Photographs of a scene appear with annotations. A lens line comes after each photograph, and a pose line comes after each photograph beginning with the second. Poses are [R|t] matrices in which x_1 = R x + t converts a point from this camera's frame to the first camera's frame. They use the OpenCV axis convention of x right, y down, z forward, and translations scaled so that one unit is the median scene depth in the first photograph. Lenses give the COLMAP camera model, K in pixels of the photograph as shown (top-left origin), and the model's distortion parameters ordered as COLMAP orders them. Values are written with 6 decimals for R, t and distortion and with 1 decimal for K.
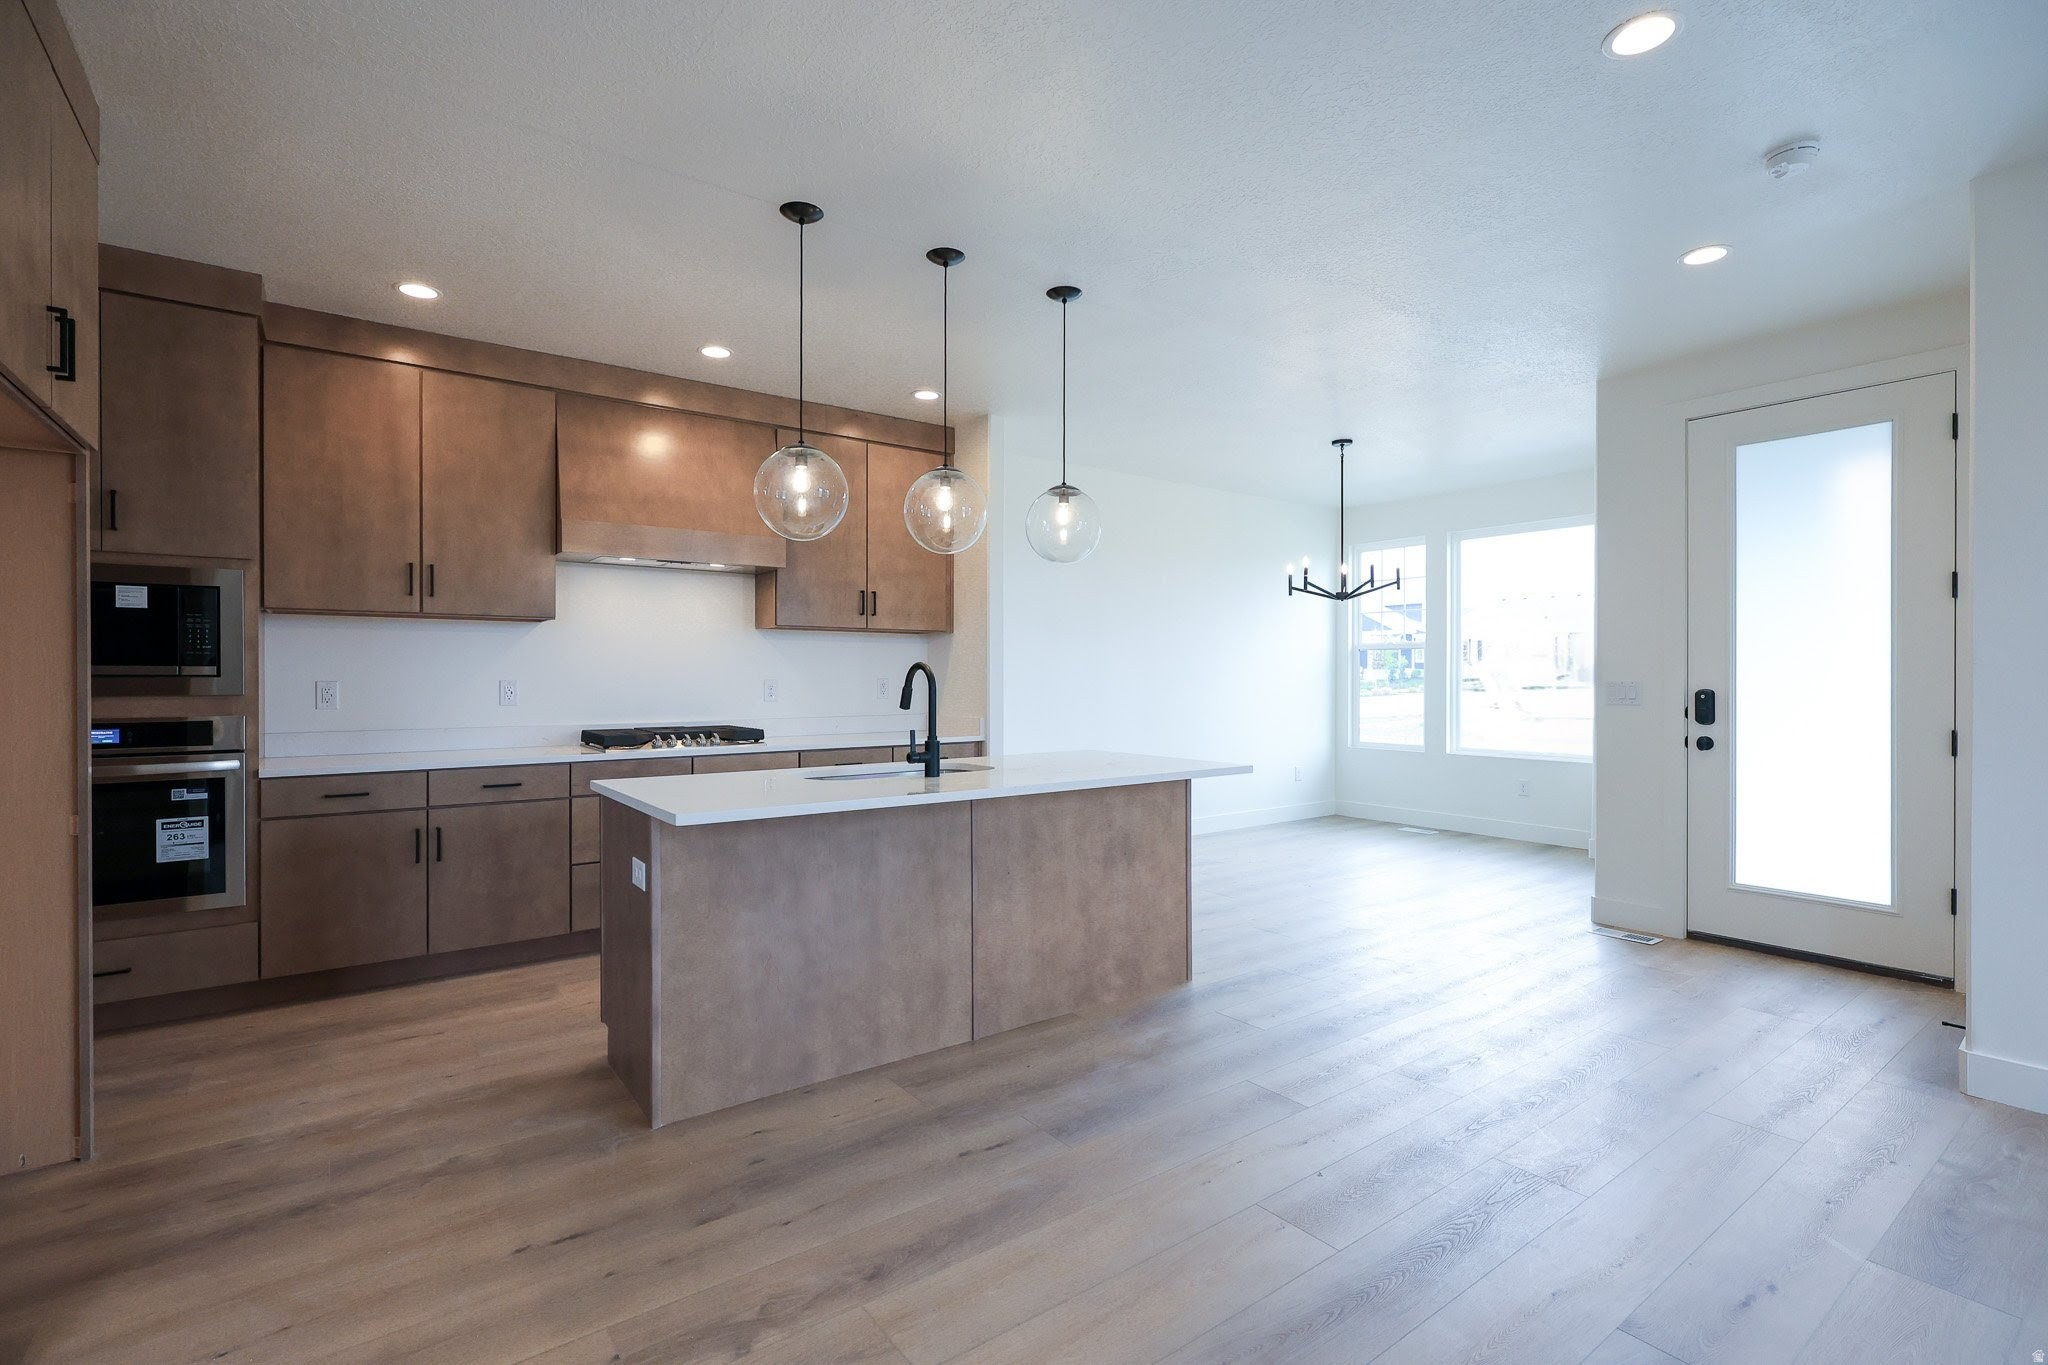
lens RADIAL K [[936.9, 0, 1025.3], [0, 936.9, 669.6], [0, 0, 1]] dist [-0.004544, 0.001460]
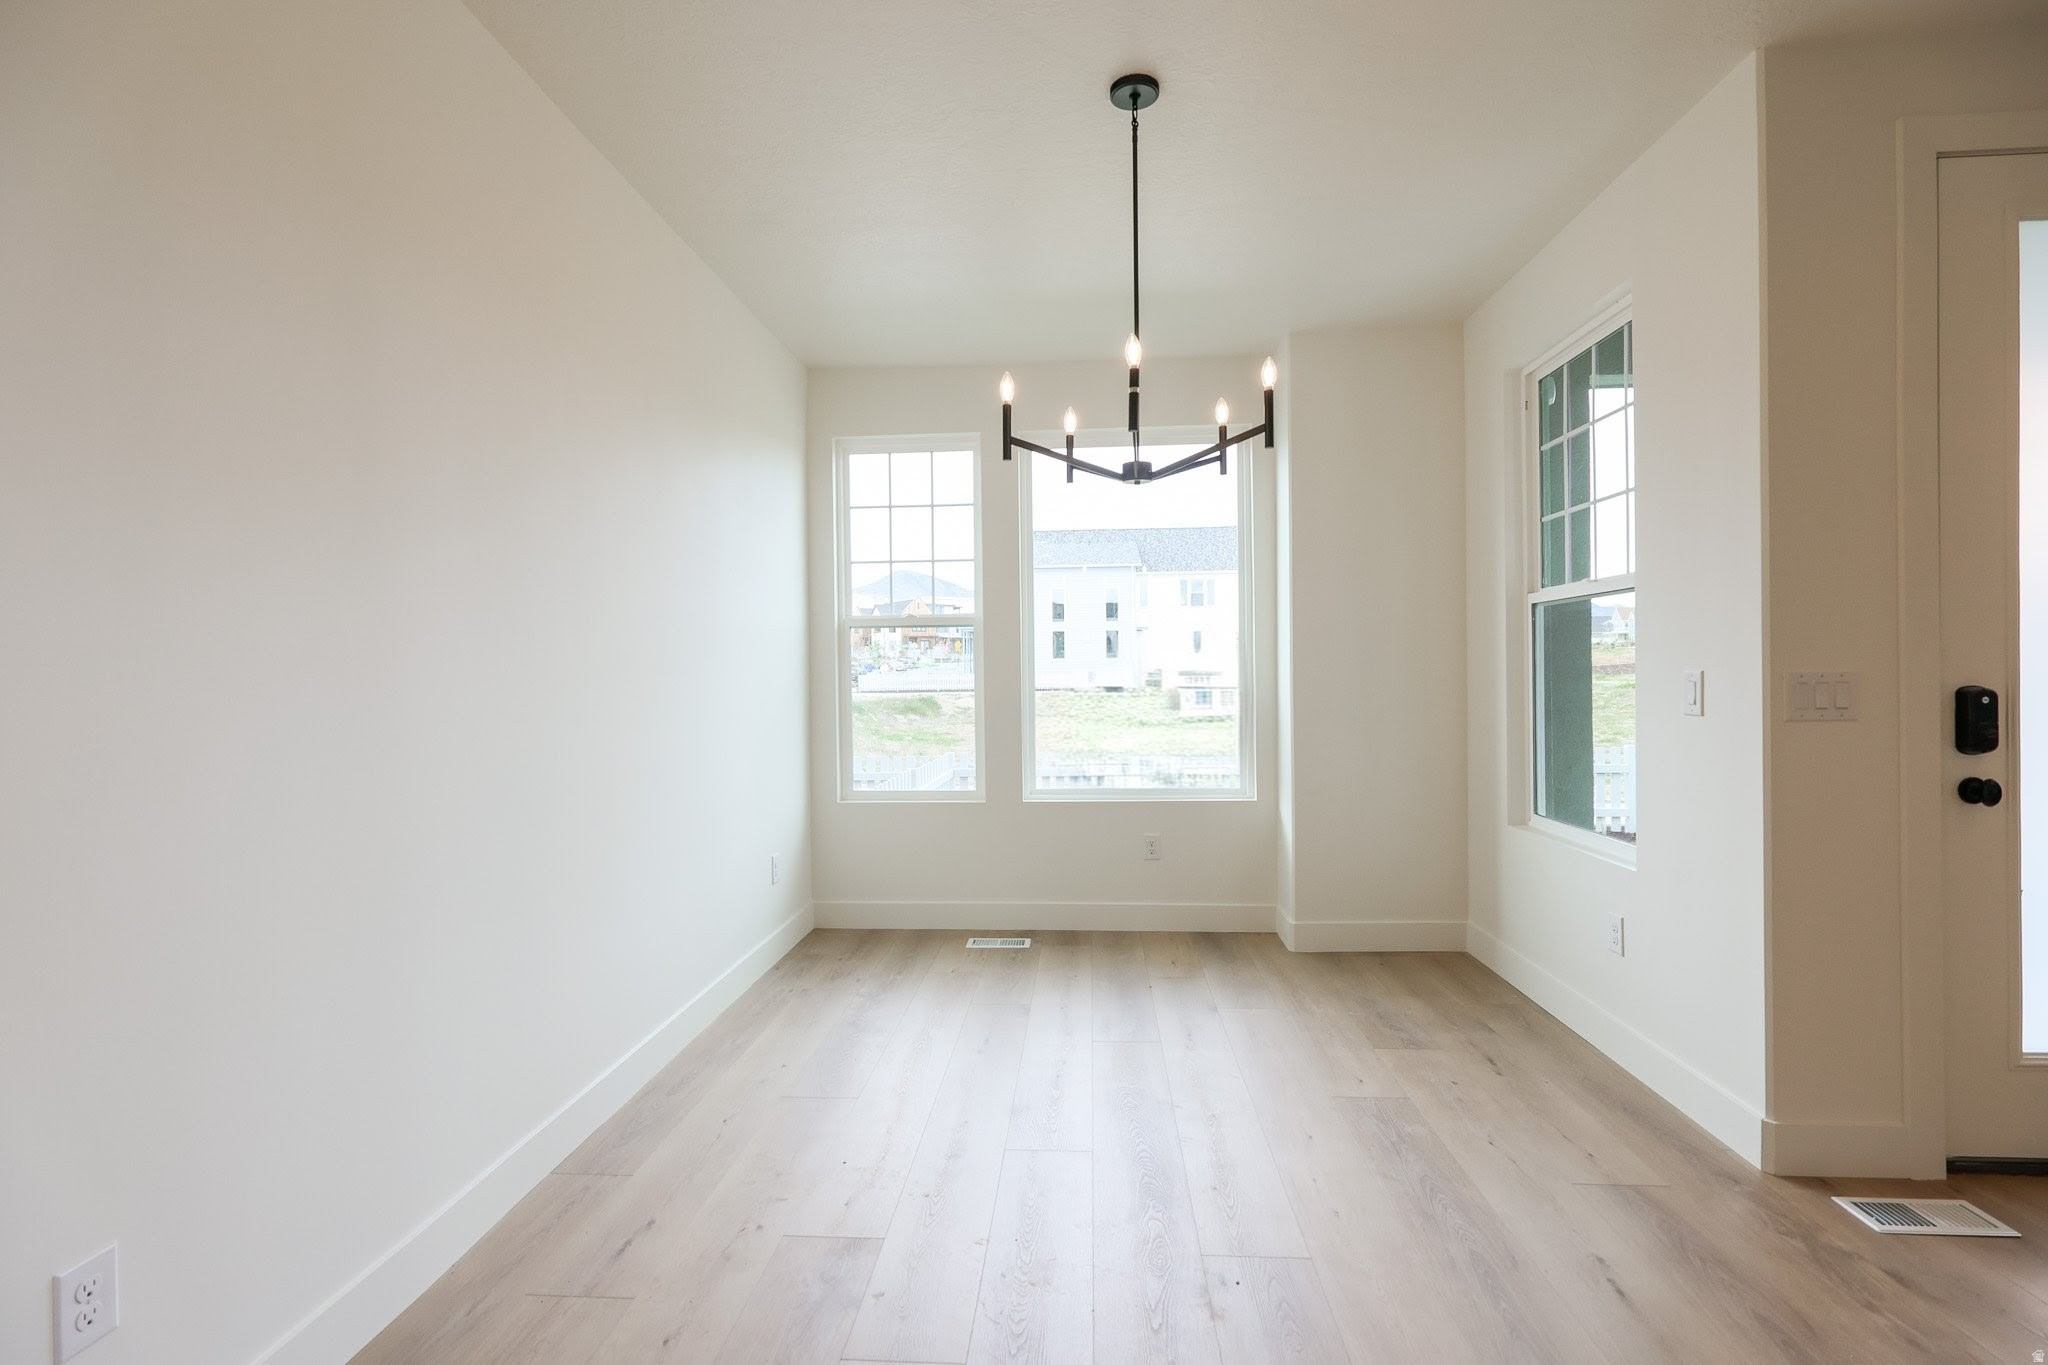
lens RADIAL K [[936.9, 0, 1024.8], [0, 936.9, 679.7], [0, 0, 1]] dist [-0.004544, 0.001460]
pose [[0.650711, -0.014630, 0.759185, -0.001579], [0.008395, 0.999892, 0.012074, 0.004888], [-0.759279, -0.001483, 0.650763, 0.733349]]
